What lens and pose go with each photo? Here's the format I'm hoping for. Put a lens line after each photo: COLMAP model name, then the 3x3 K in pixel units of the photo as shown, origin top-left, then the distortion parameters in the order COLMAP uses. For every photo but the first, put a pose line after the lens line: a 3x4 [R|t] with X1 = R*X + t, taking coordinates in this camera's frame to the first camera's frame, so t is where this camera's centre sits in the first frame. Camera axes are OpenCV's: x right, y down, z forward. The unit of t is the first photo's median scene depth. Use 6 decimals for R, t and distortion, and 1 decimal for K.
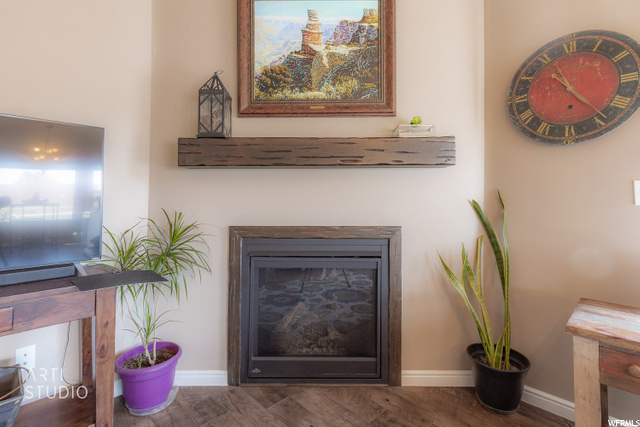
lens RADIAL K [[302.4, 0, 308.9], [0, 302.4, 200.4], [0, 0, 1]] dist [0.003477, 0.000408]
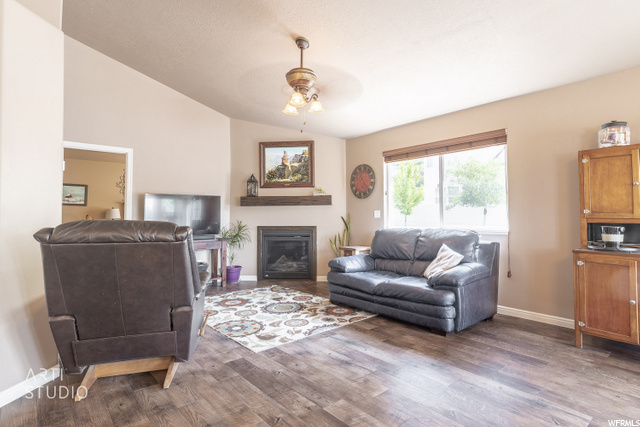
lens RADIAL K [[302.4, 0, 319.5], [0, 302.4, 211.9], [0, 0, 1]] dist [0.003477, 0.000408]
pose [[0.996869, -0.005179, -0.078897, 0.561469], [0.004984, 0.999984, -0.002672, -0.037681], [0.078910, 0.002270, 0.996879, -1.847475]]
